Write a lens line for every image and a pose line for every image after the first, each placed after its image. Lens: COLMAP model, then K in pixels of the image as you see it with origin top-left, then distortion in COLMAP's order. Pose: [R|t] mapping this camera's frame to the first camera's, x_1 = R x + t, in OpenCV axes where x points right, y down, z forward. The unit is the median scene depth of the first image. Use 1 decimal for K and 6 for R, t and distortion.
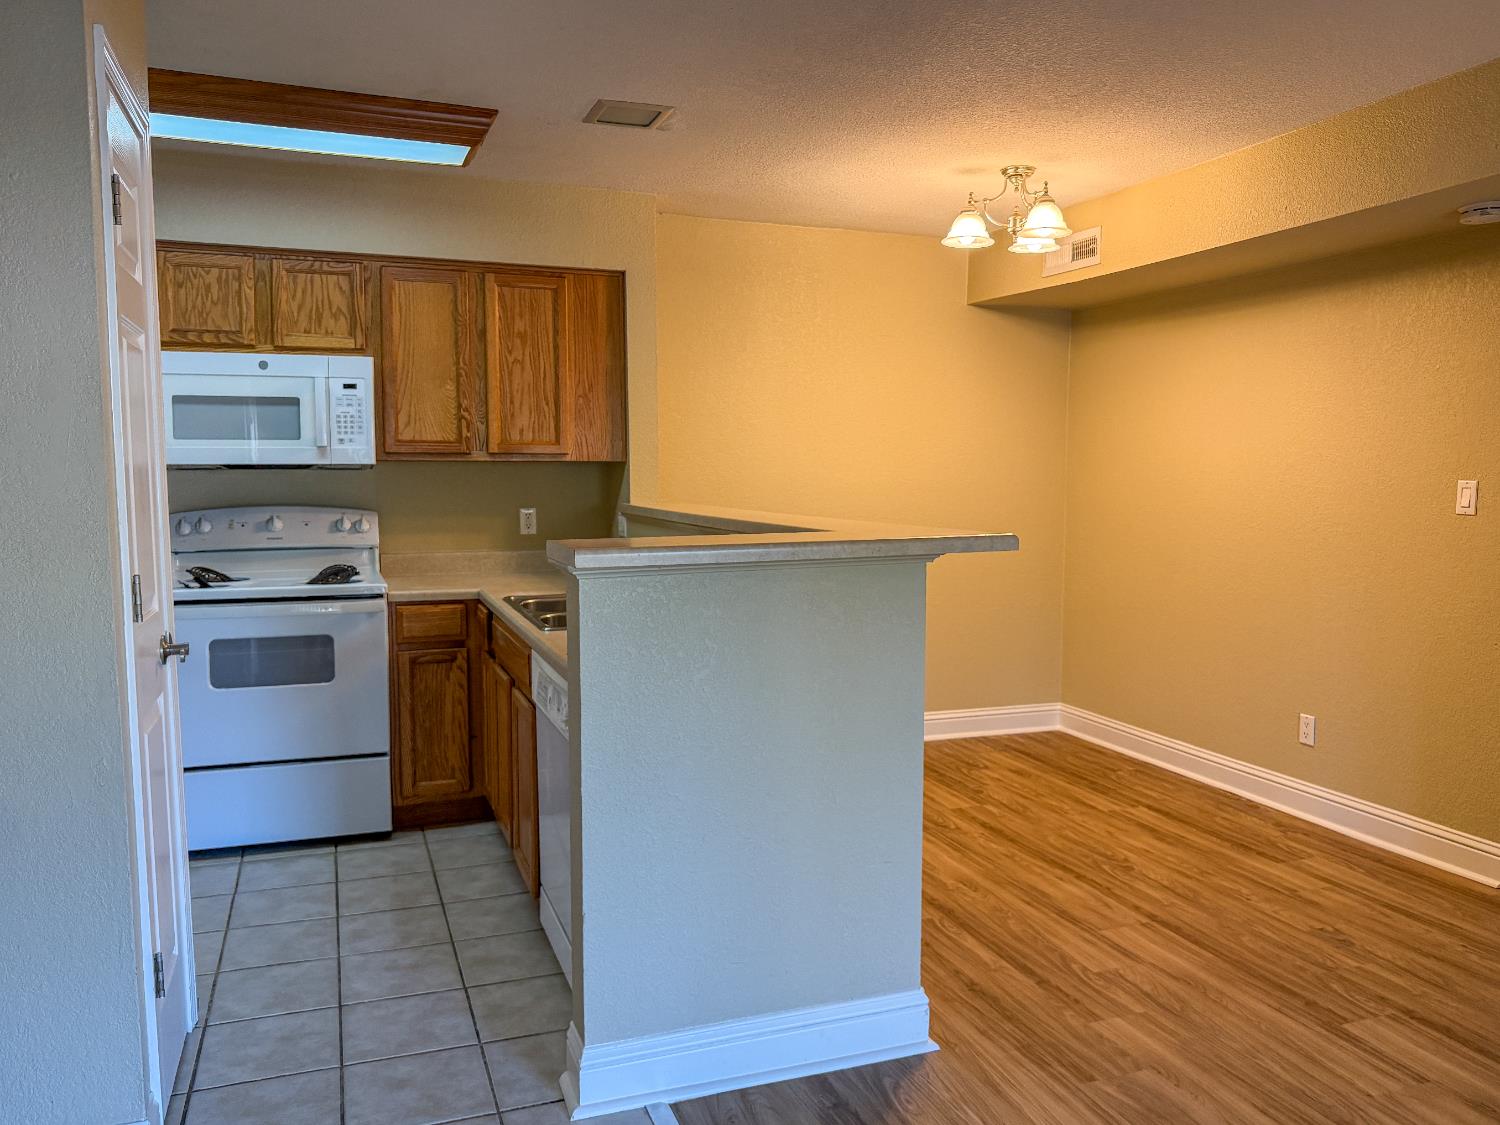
lens RADIAL K [[1110.9, 0, 750.0], [0, 1110.9, 562.5], [0, 0, 1]] dist [-0.045532, 0.003424]
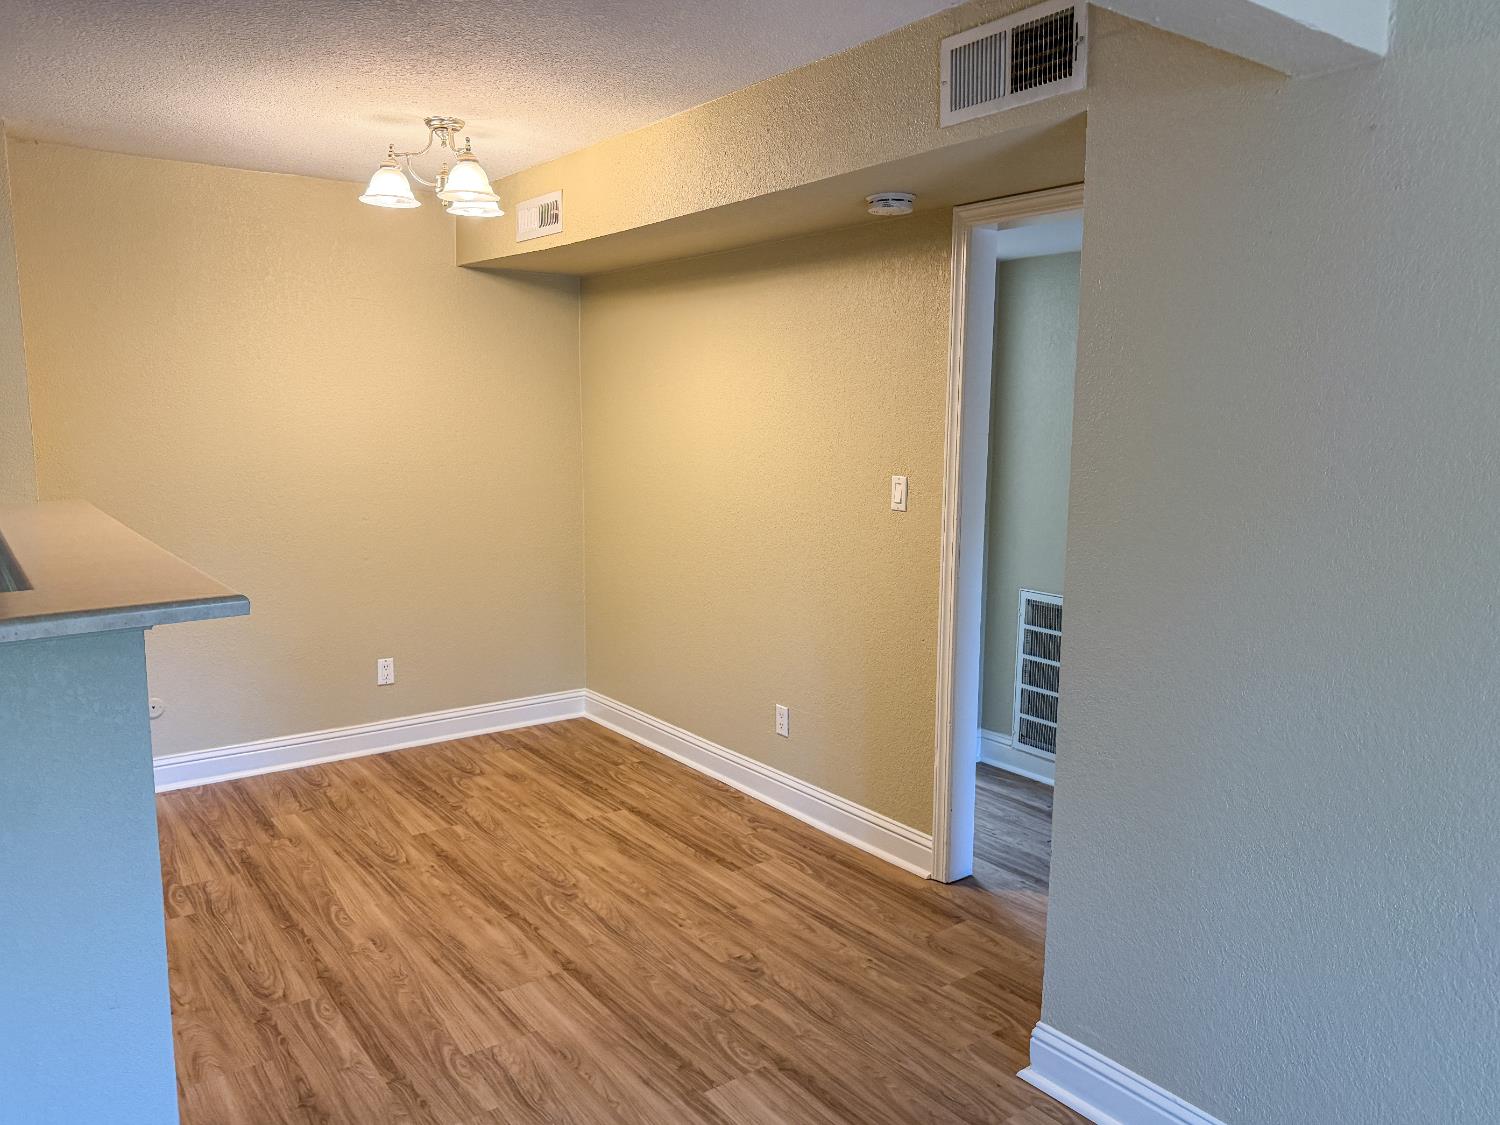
lens RADIAL K [[1083.3, 0, 771.1], [0, 1083.3, 562.2], [0, 0, 1]] dist [0.003874, -0.105264]
pose [[0.949238, -0.037129, 0.312361, 0.215343], [0.019903, 0.998109, 0.058155, -0.051558], [-0.313930, -0.048986, 0.948182, 0.088216]]
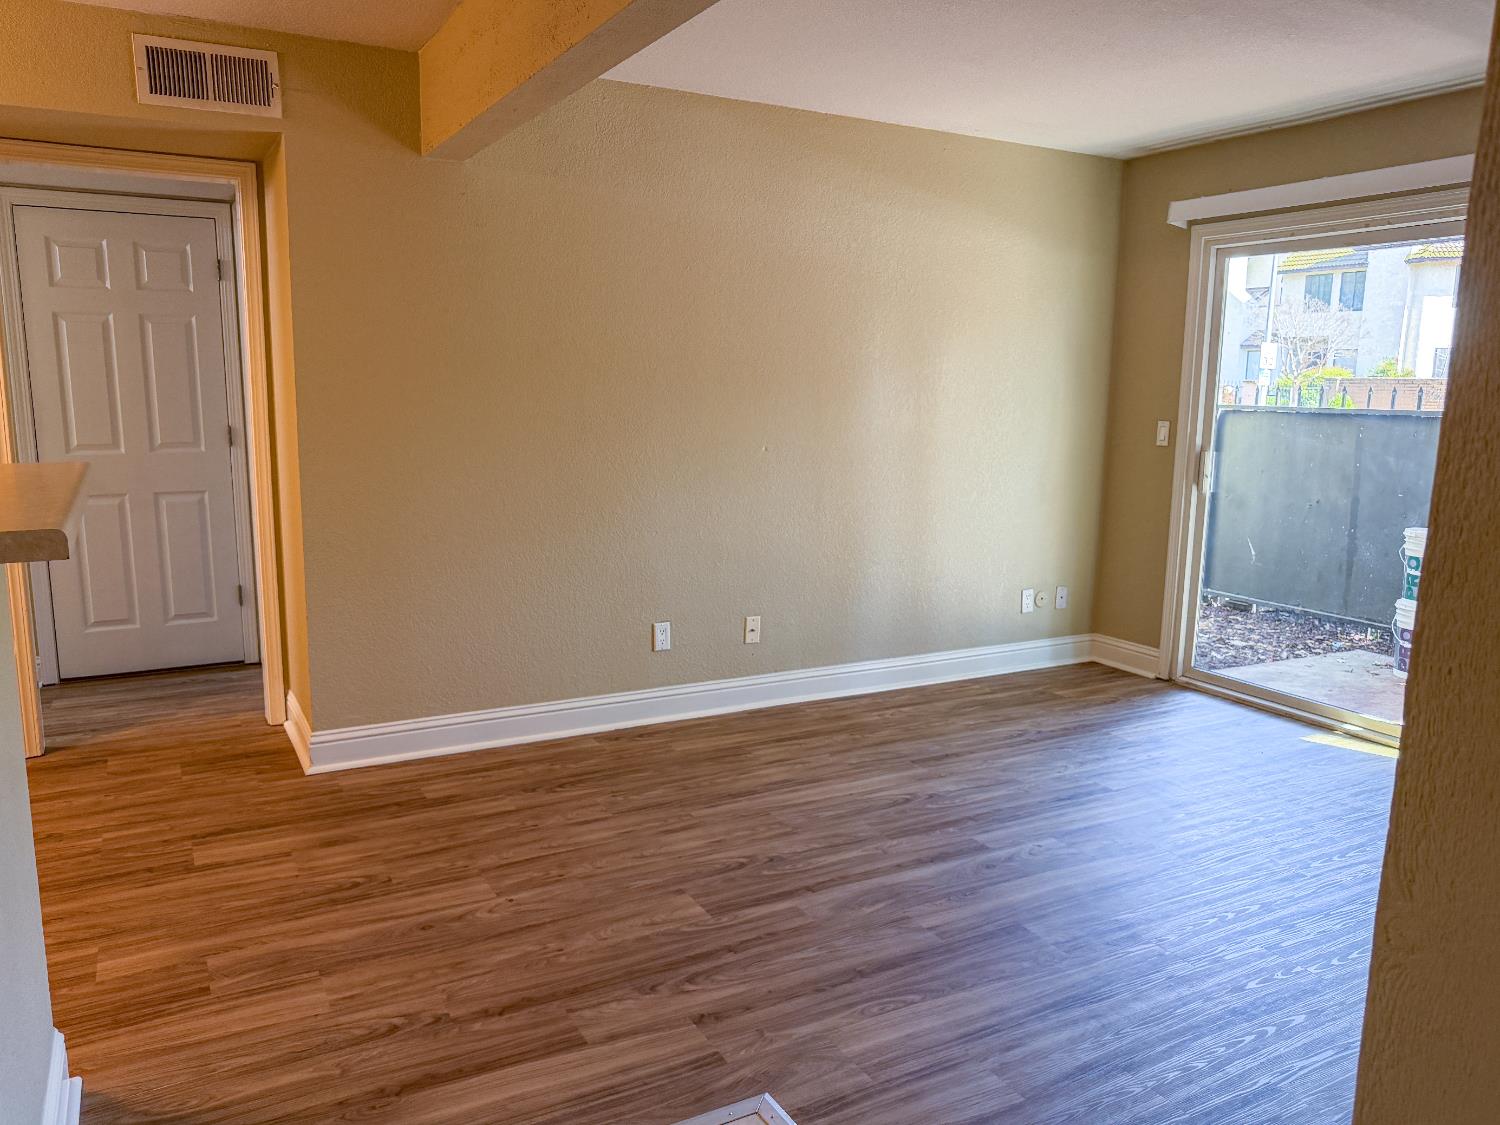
lens RADIAL K [[1097.8, 0, 682.8], [0, 1097.8, 568.6], [0, 0, 1]] dist [-0.009451, -0.005328]
pose [[-0.131132, -0.166619, 0.977263, -0.405770], [0.078999, 0.980884, 0.177837, -0.034144], [-0.988212, 0.100523, -0.115462, 0.387381]]
